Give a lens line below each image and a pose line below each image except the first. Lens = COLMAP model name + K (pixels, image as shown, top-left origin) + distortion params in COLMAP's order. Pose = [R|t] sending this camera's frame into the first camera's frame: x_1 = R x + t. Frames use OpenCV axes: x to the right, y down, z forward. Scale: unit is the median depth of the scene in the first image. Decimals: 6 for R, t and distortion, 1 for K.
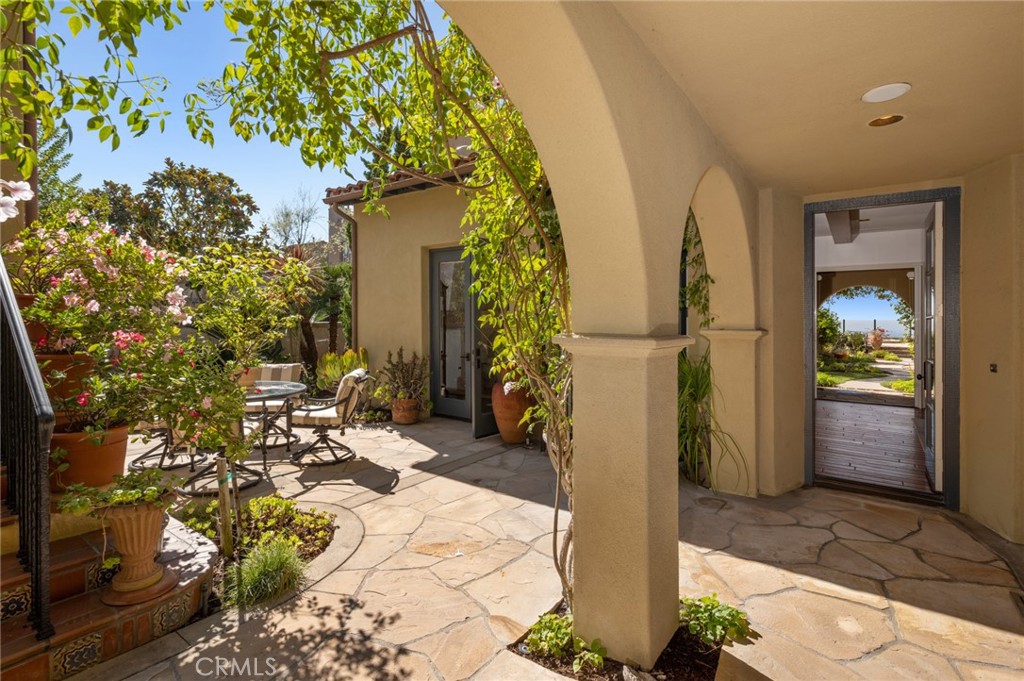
lens RADIAL K [[471.8, 0, 510.5], [0, 471.8, 331.3], [0, 0, 1]] dist [0.001401, -0.001037]
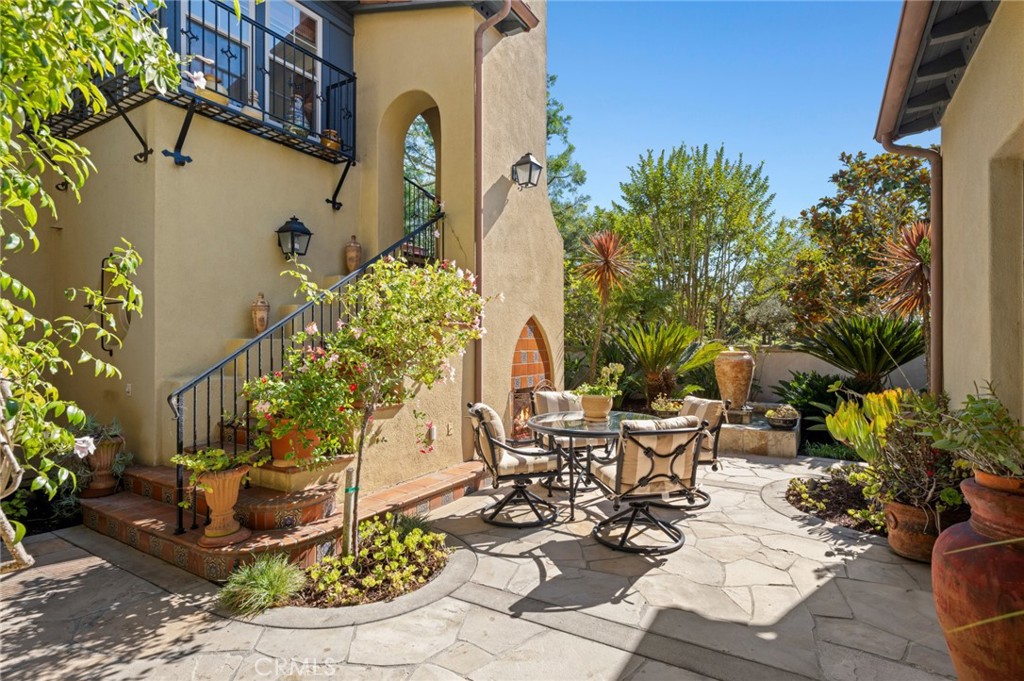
lens RADIAL K [[528.0, 0, 509.2], [0, 528.0, 342.6], [0, 0, 1]] dist [0.002777, 0.000790]
pose [[0.085105, -0.004355, -0.996362, 0.437912], [-0.016648, 0.999845, -0.005792, -0.004275], [0.996233, 0.017080, 0.085019, 0.947937]]
